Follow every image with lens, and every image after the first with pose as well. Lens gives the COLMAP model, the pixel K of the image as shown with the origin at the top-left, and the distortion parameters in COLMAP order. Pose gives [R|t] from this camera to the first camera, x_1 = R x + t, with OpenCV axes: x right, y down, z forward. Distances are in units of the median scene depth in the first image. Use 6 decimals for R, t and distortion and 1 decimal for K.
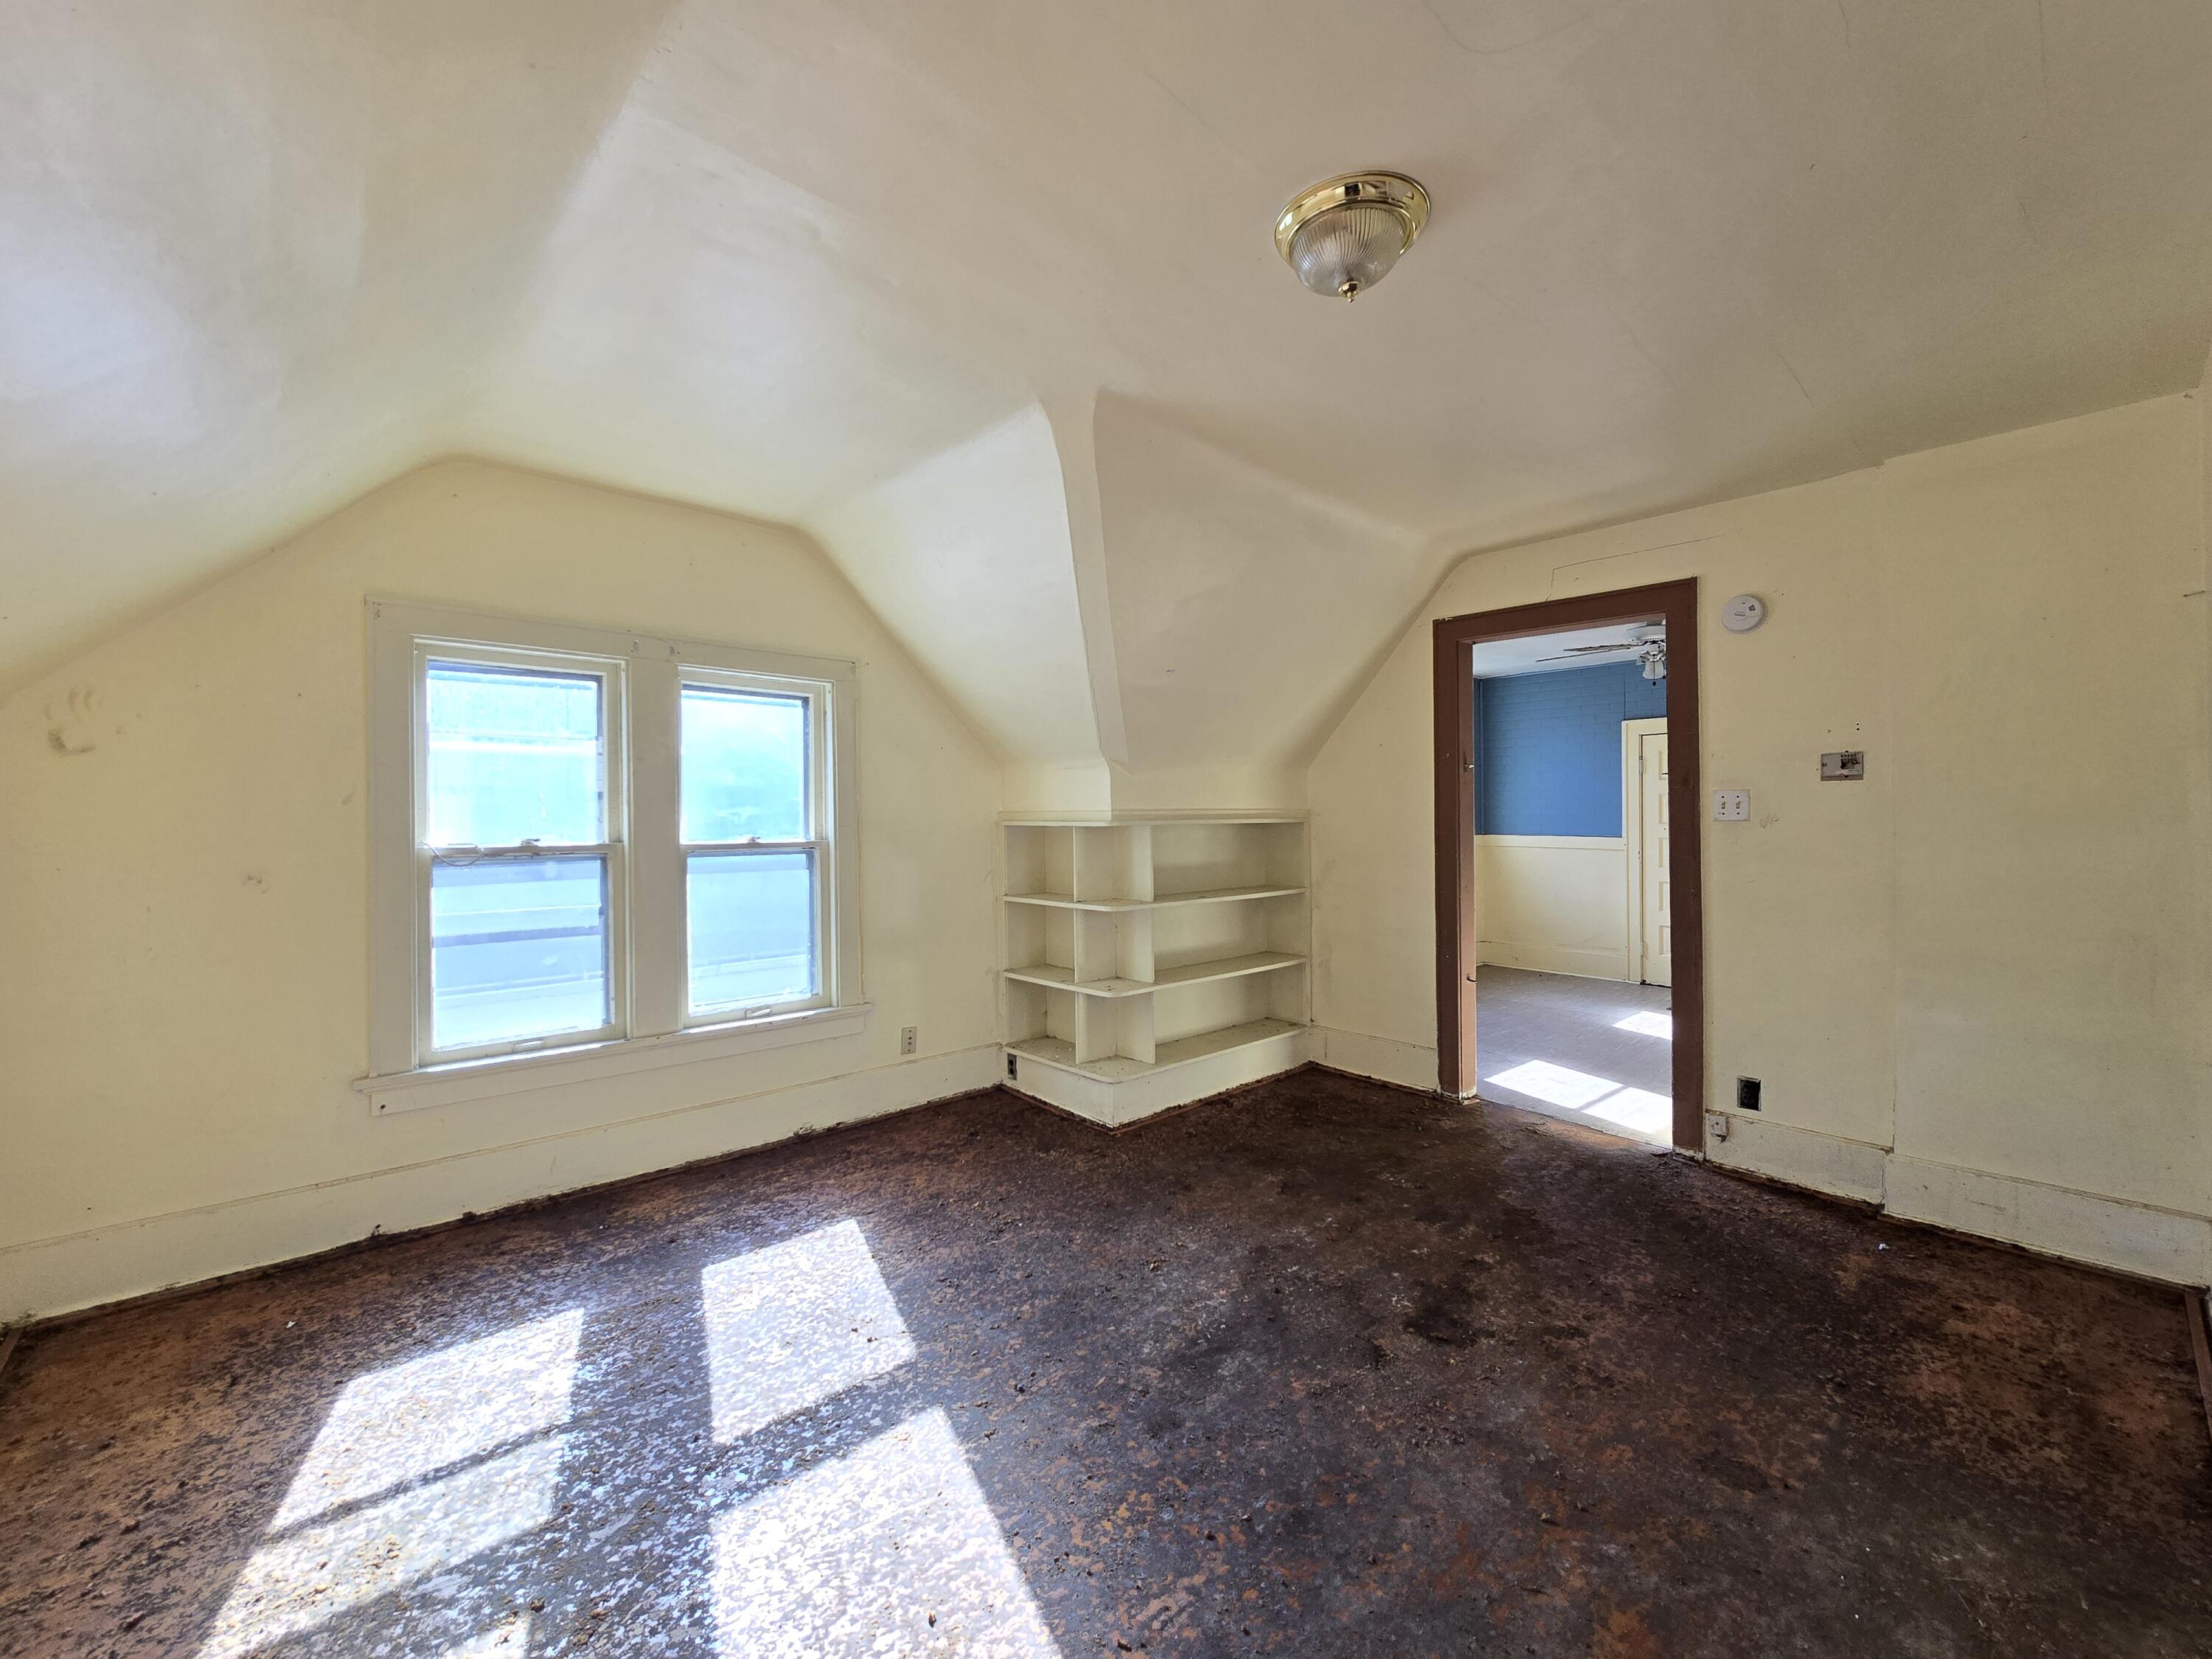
lens RADIAL K [[900.0, 0, 1117.9], [0, 900.0, 832.8], [0, 0, 1]] dist [-0.004150, 0.000395]
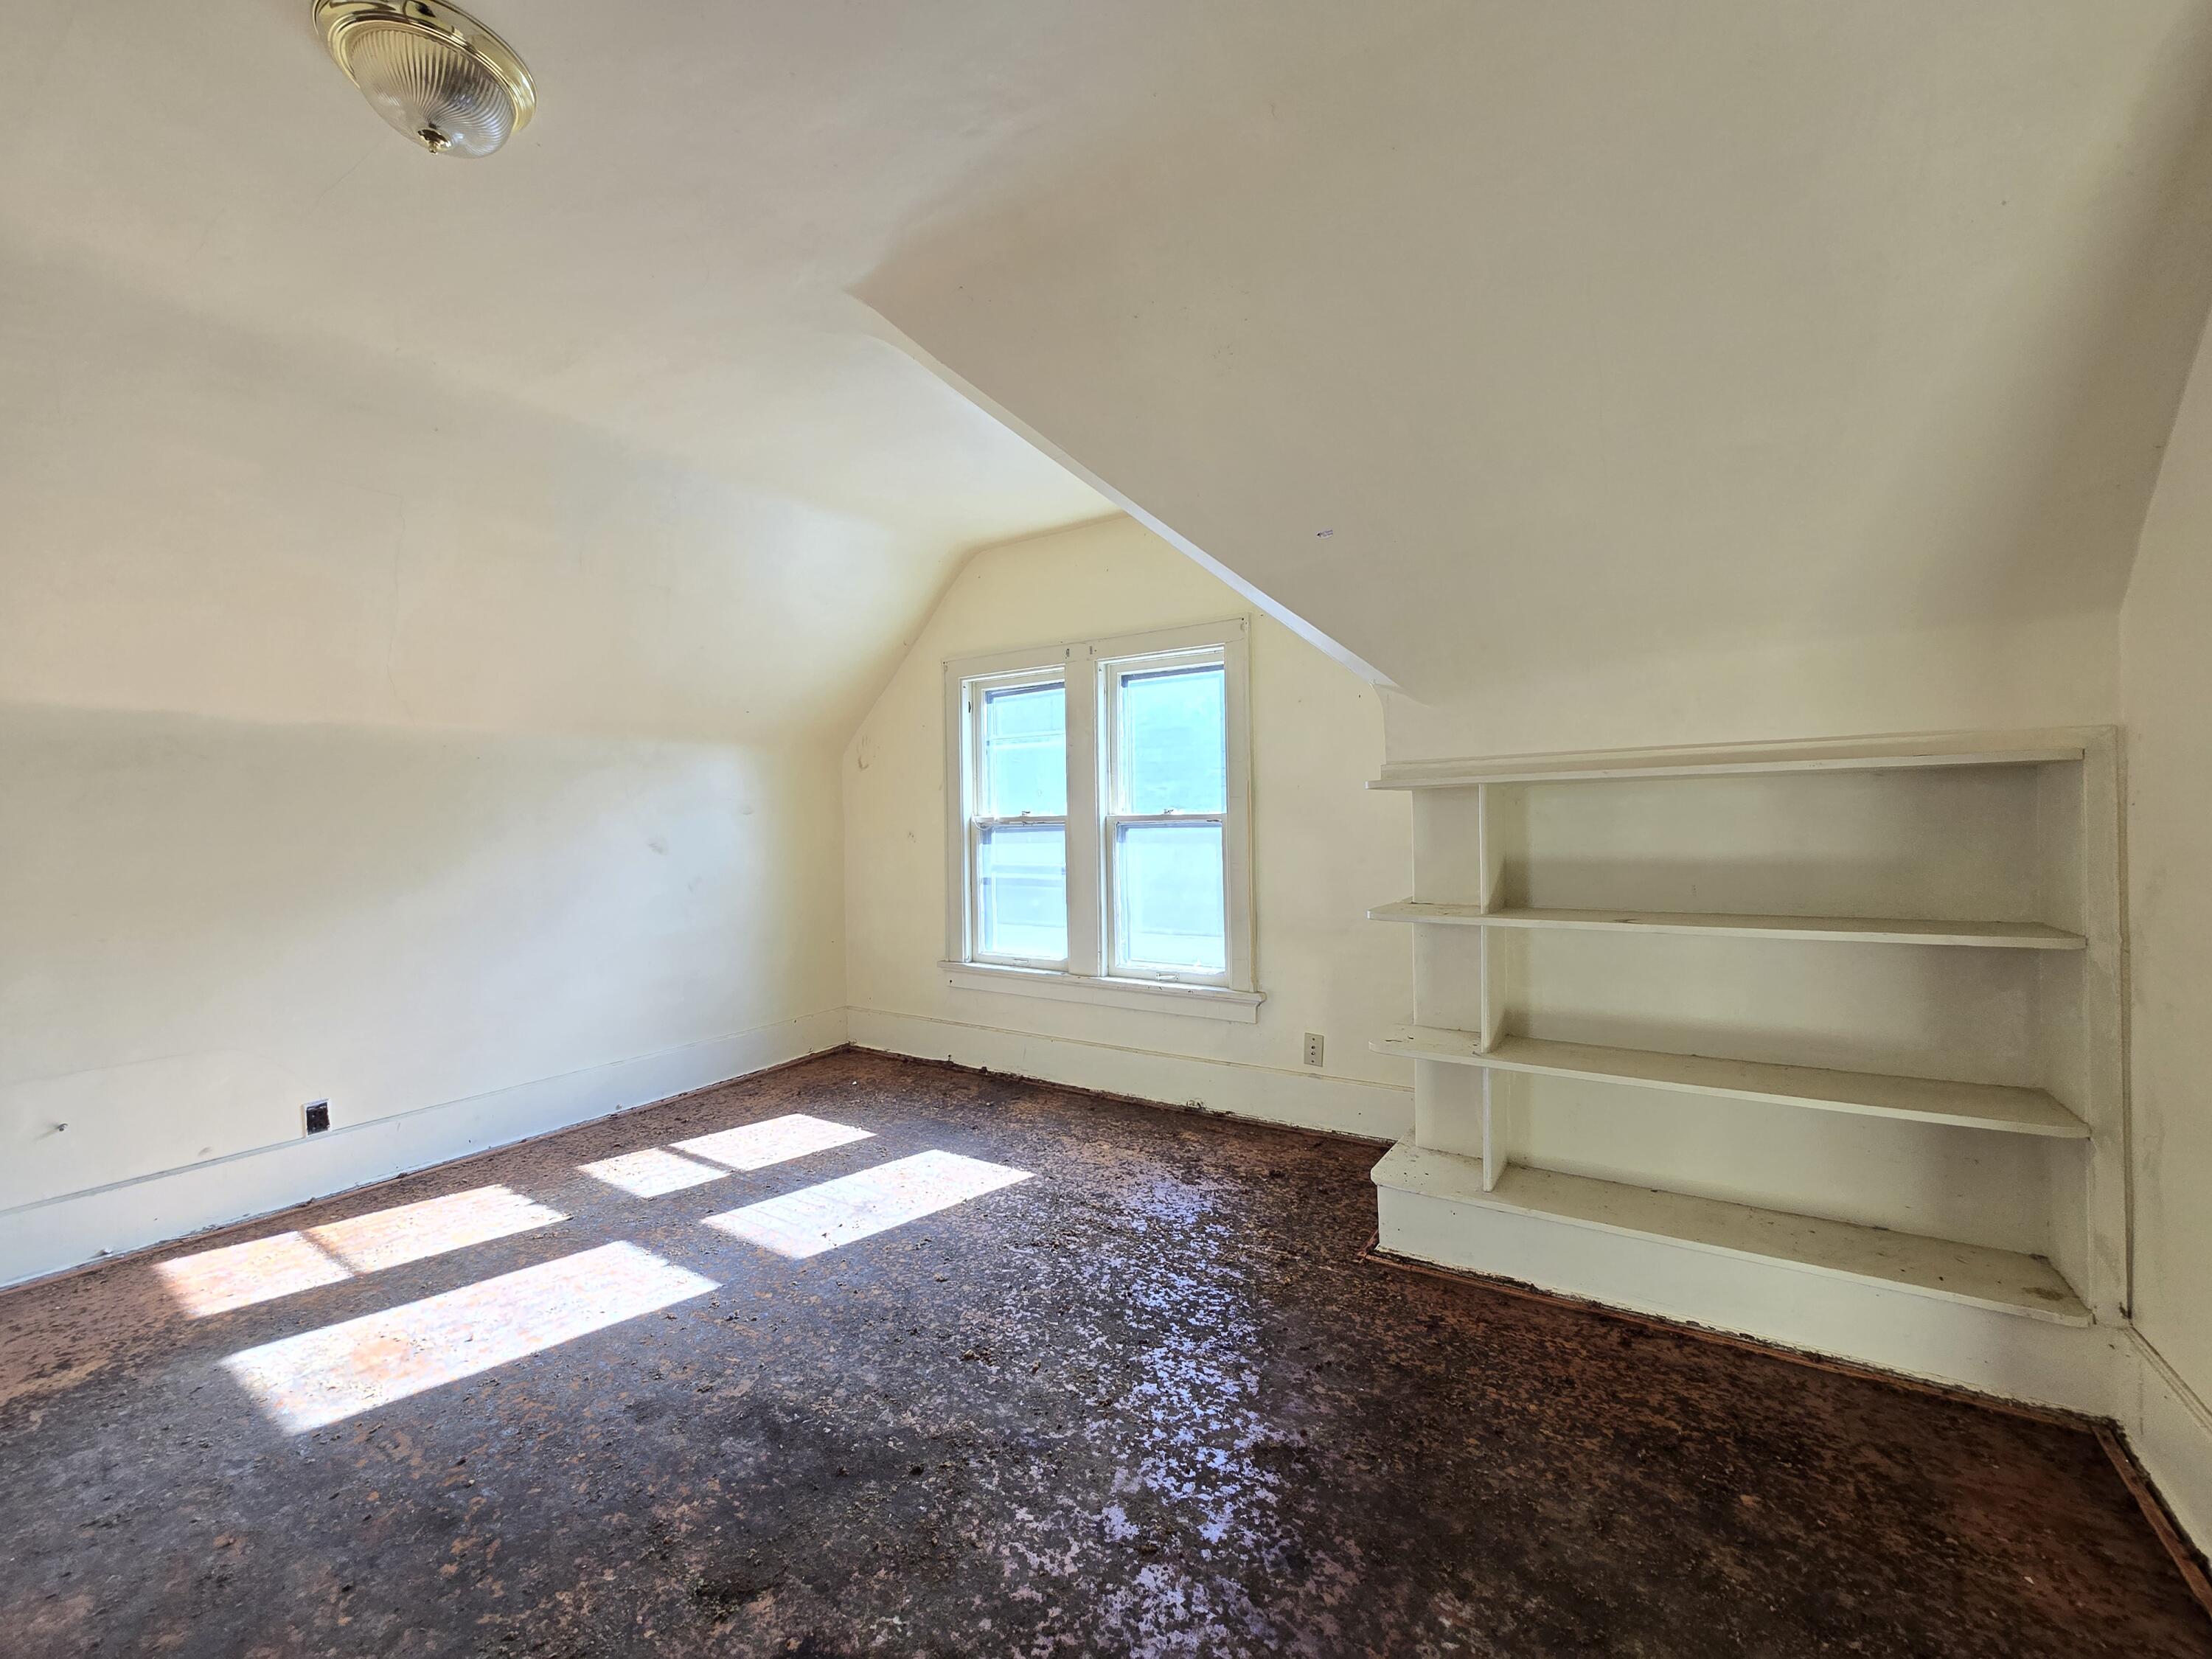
lens RADIAL K [[900.0, 0, 1115.3], [0, 900.0, 827.8], [0, 0, 1]] dist [-0.004150, 0.000395]
pose [[0.248248, 0.011762, -0.968625, 0.638599], [0.004853, 0.999899, 0.013385, 0.012317], [0.968684, -0.008024, 0.248165, 0.725798]]
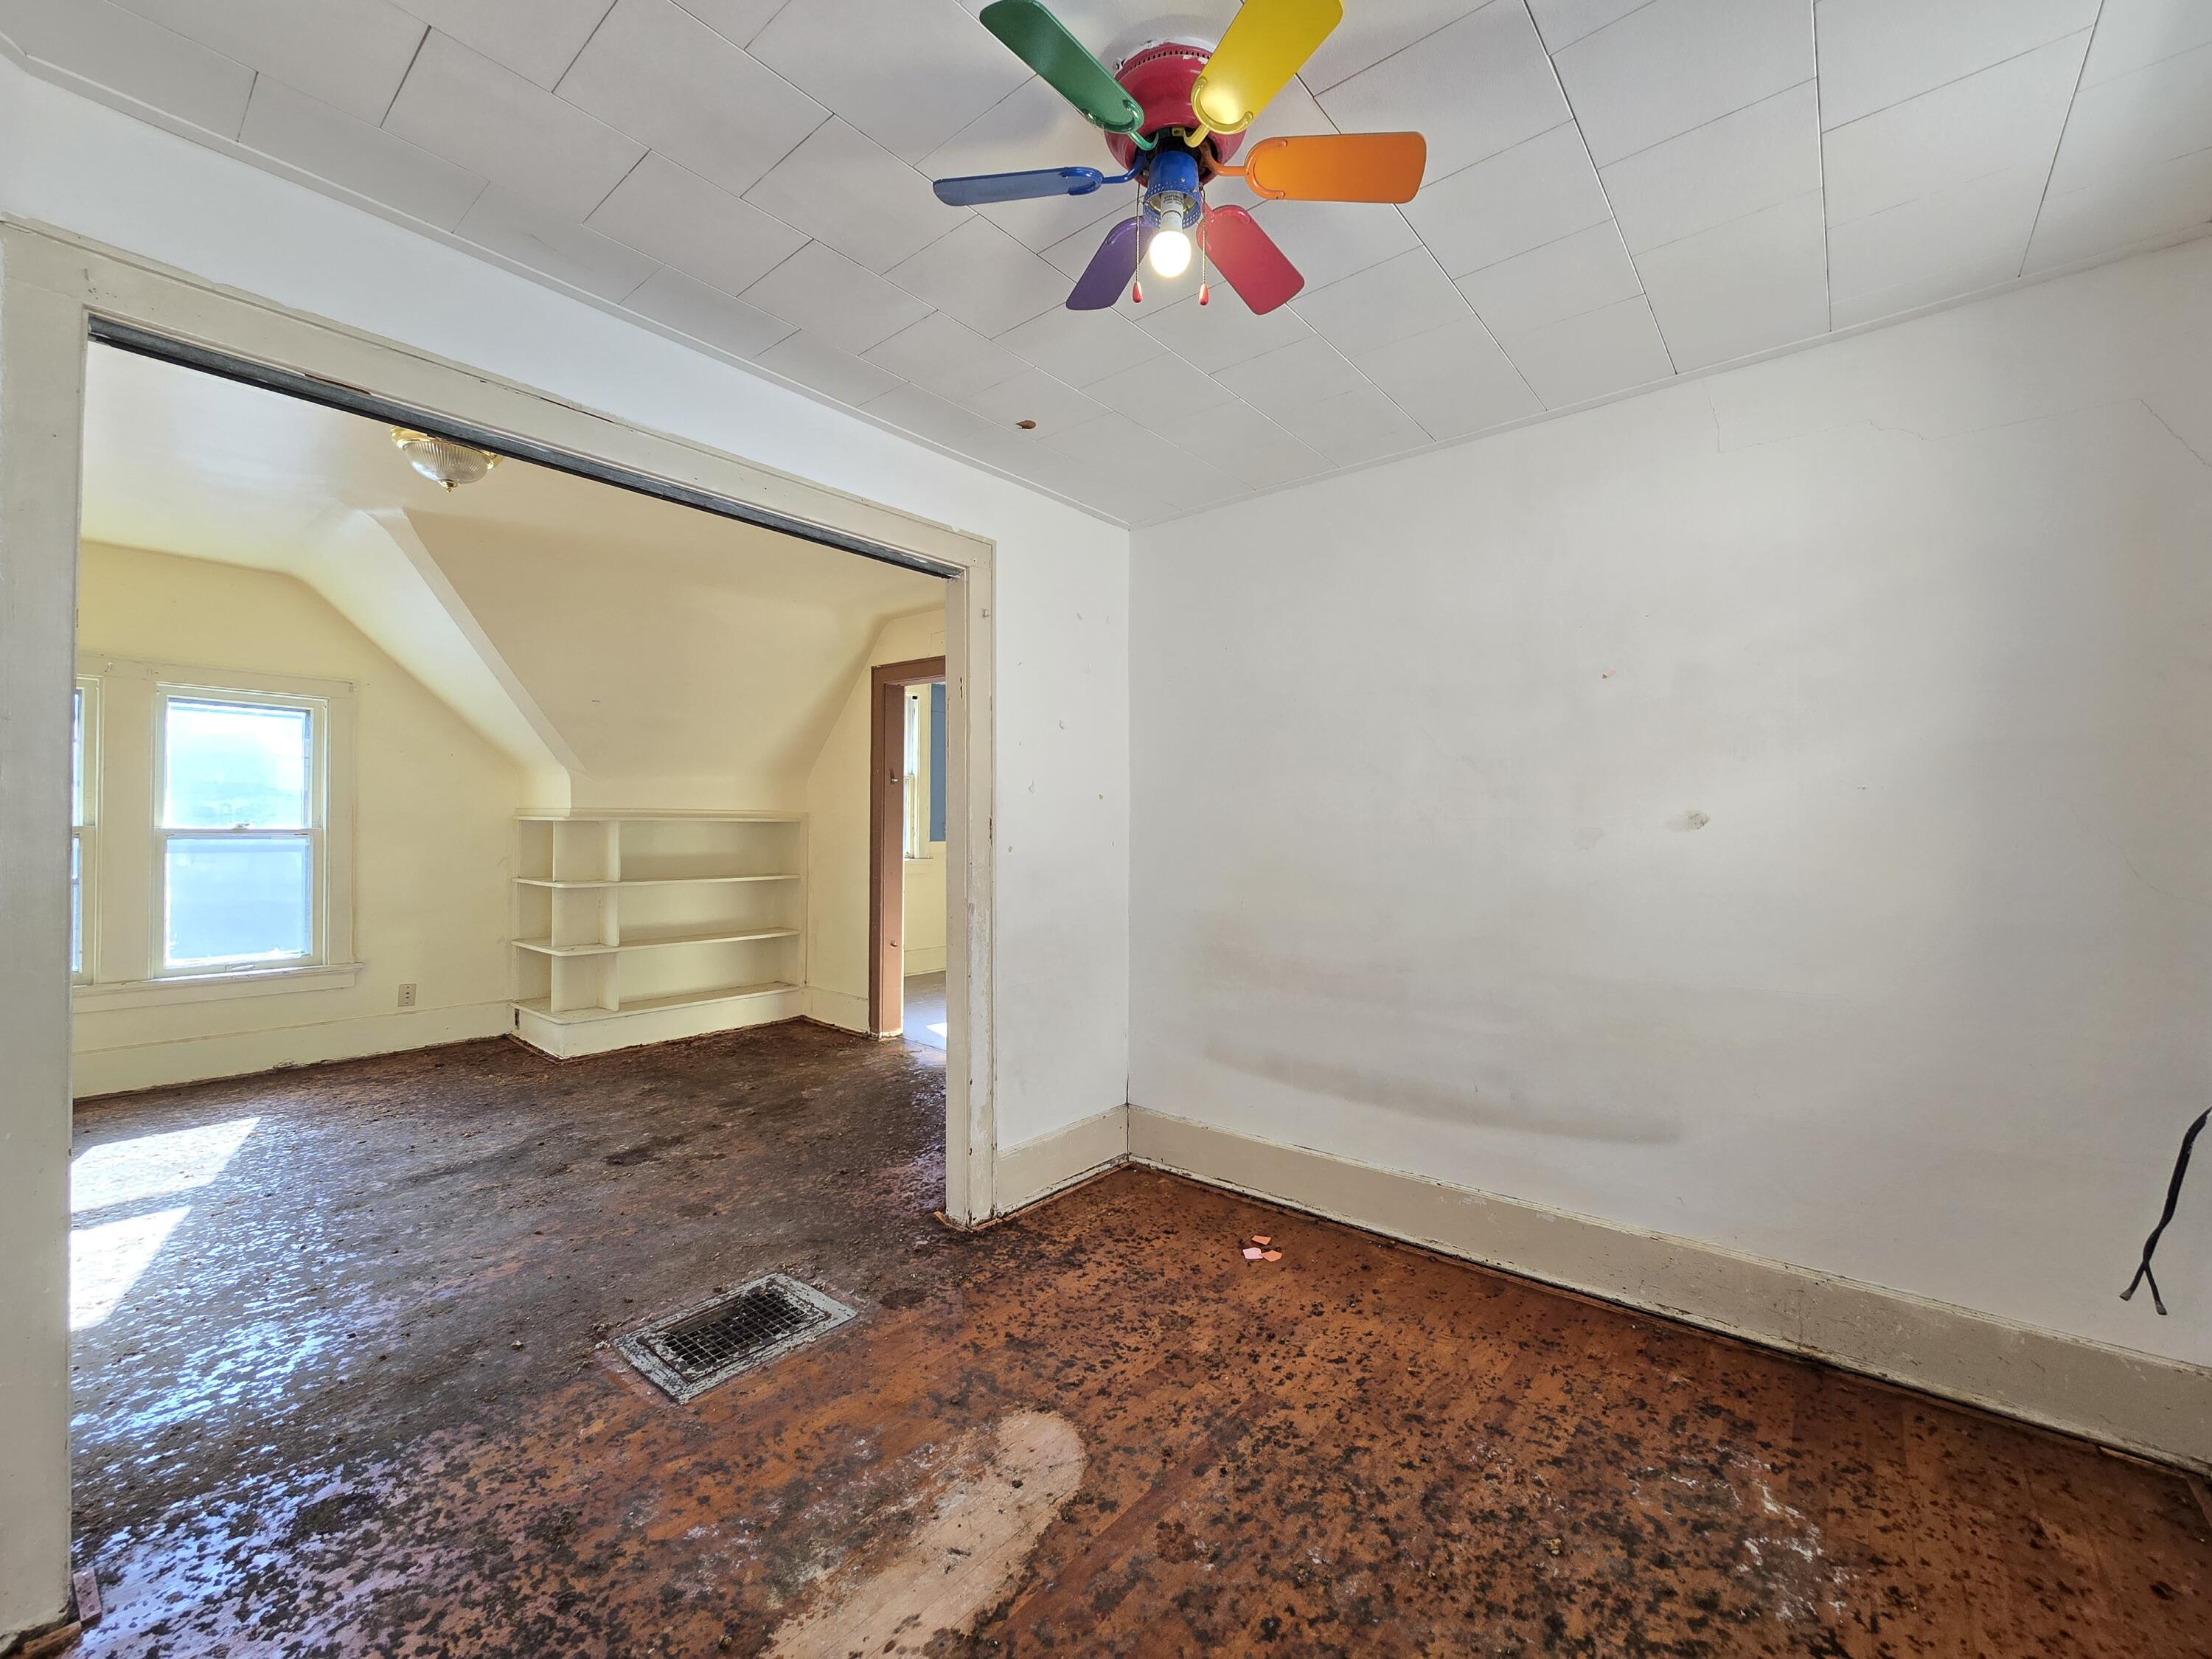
lens RADIAL K [[900.0, 0, 1121.6], [0, 900.0, 831.4], [0, 0, 1]] dist [-0.004150, 0.000395]
pose [[0.989473, 0.015912, 0.143842, 0.646386], [-0.014466, 0.999834, -0.011095, 0.011782], [-0.143995, 0.008897, 0.989538, -0.403523]]
